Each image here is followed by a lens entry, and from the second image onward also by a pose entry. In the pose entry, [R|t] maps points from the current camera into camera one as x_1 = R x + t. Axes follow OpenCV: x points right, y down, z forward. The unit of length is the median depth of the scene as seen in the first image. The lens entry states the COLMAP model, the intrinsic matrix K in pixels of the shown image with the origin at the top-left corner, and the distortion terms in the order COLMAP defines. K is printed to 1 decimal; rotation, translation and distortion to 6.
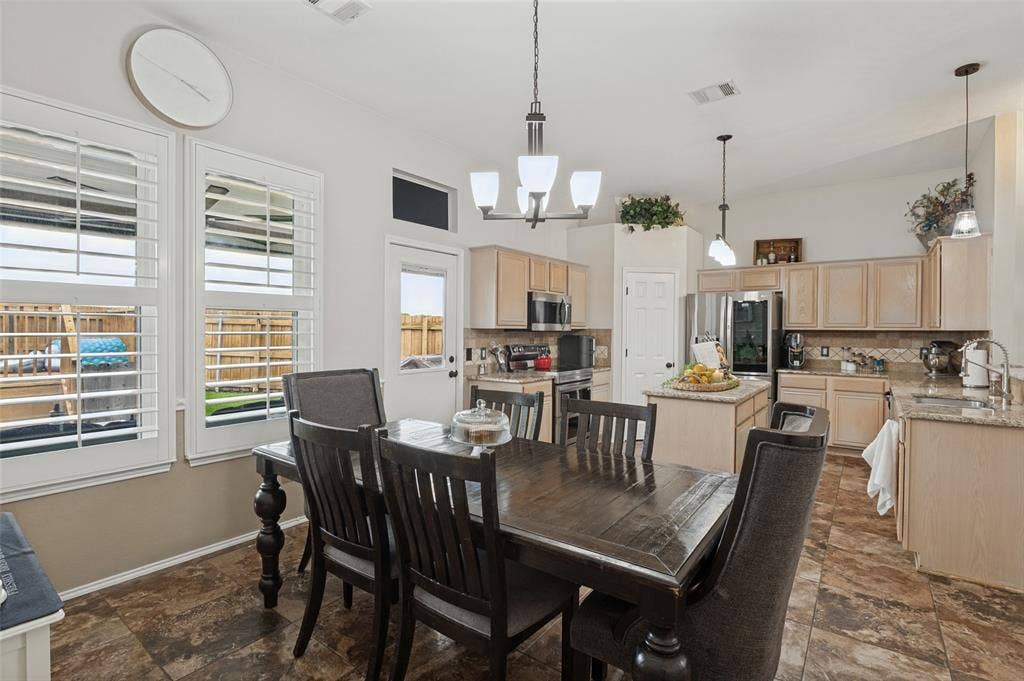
lens RADIAL K [[484.4, 0, 507.8], [0, 484.4, 335.0], [0, 0, 1]] dist [-0.013510, 0.000970]
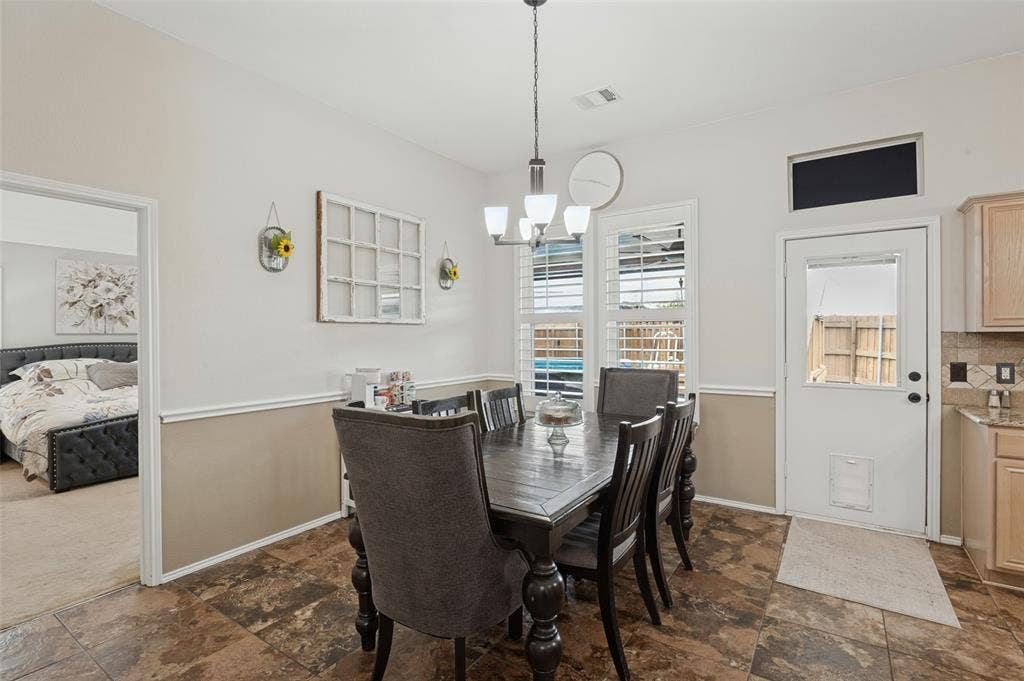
lens RADIAL K [[484.4, 0, 508.7], [0, 484.4, 334.7], [0, 0, 1]] dist [-0.013510, 0.000970]
pose [[0.049281, -0.007616, -0.998756, 0.491518], [-0.007300, 0.999941, -0.007985, -0.000375], [0.998758, 0.007685, 0.049222, 0.337626]]
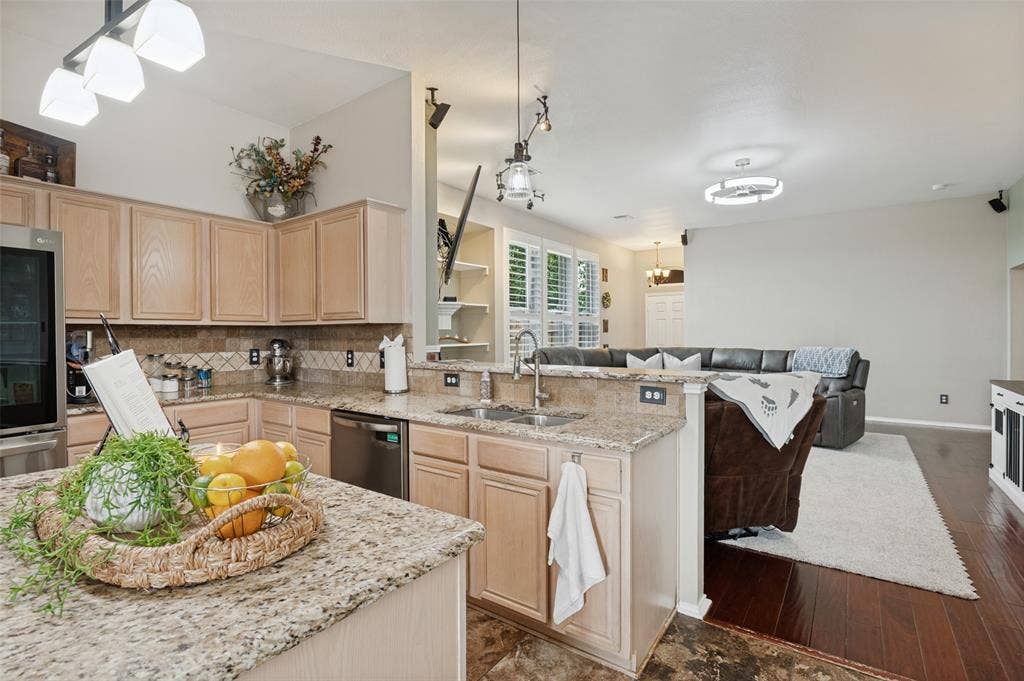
lens RADIAL K [[484.4, 0, 507.9], [0, 484.4, 335.0], [0, 0, 1]] dist [-0.013510, 0.000970]
pose [[-0.023057, -0.008334, 0.999699, 0.107885], [0.019196, 0.999777, 0.008777, 0.005642], [-0.999550, 0.019392, -0.022892, 0.628603]]
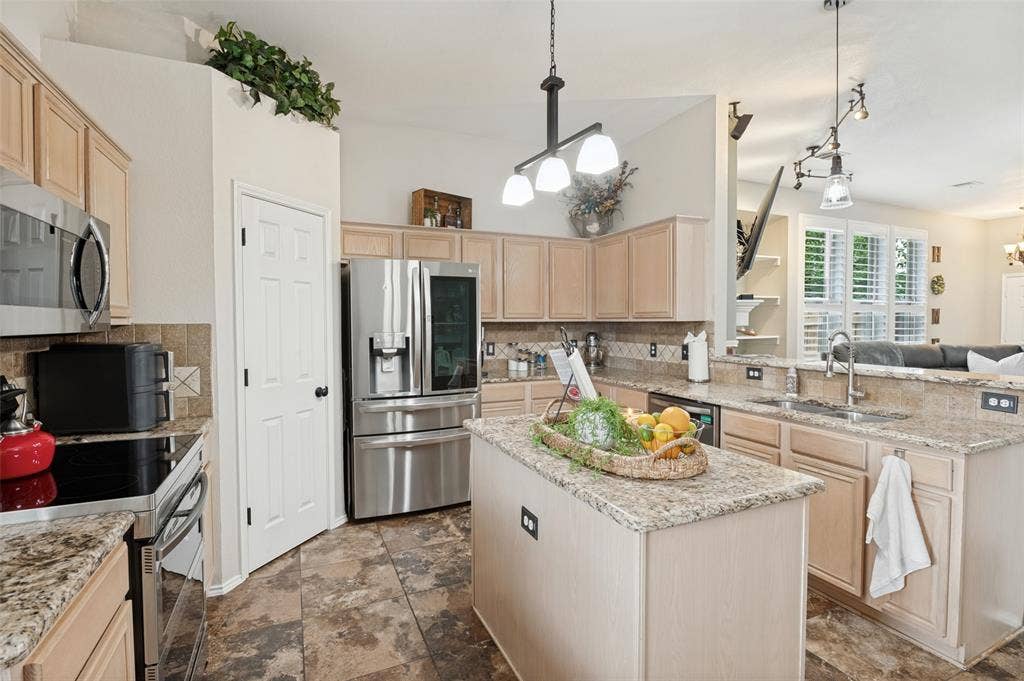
lens RADIAL K [[484.4, 0, 508.2], [0, 484.4, 335.7], [0, 0, 1]] dist [-0.013510, 0.000970]
pose [[0.483141, -0.033144, 0.874915, -0.025185], [0.017574, 0.999449, 0.028157, -0.010624], [-0.875366, 0.001772, 0.483457, 0.660787]]
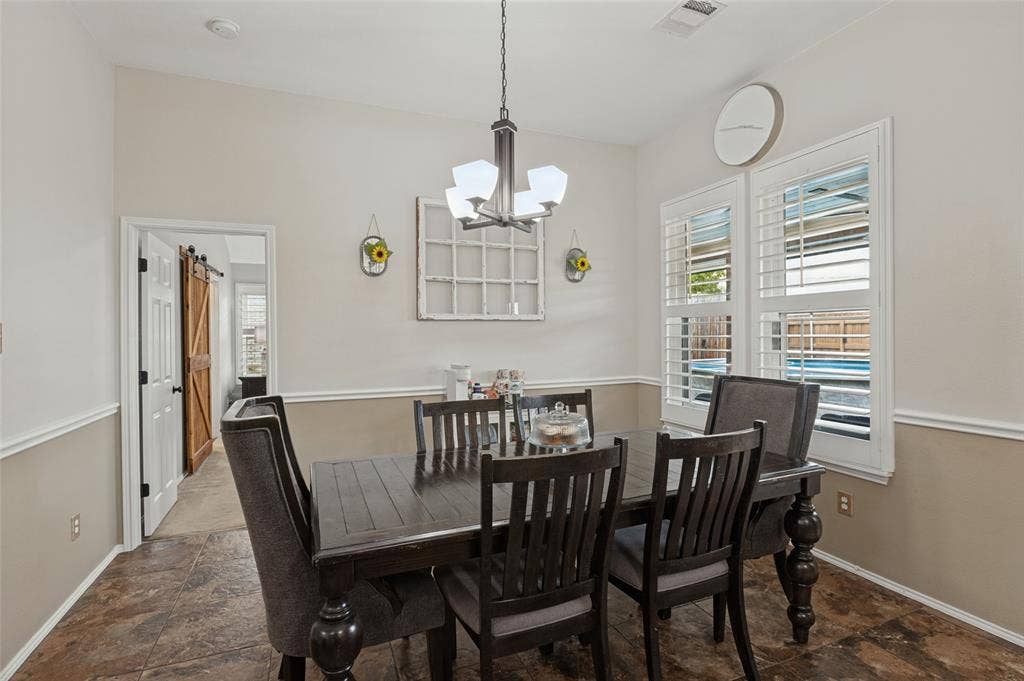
lens RADIAL K [[484.4, 0, 504.4], [0, 484.4, 335.7], [0, 0, 1]] dist [-0.013510, 0.000970]
pose [[-0.514972, 0.001841, -0.857205, 0.358617], [-0.007305, 0.999952, 0.006535, -0.003934], [0.857176, 0.009627, -0.514934, 0.587833]]
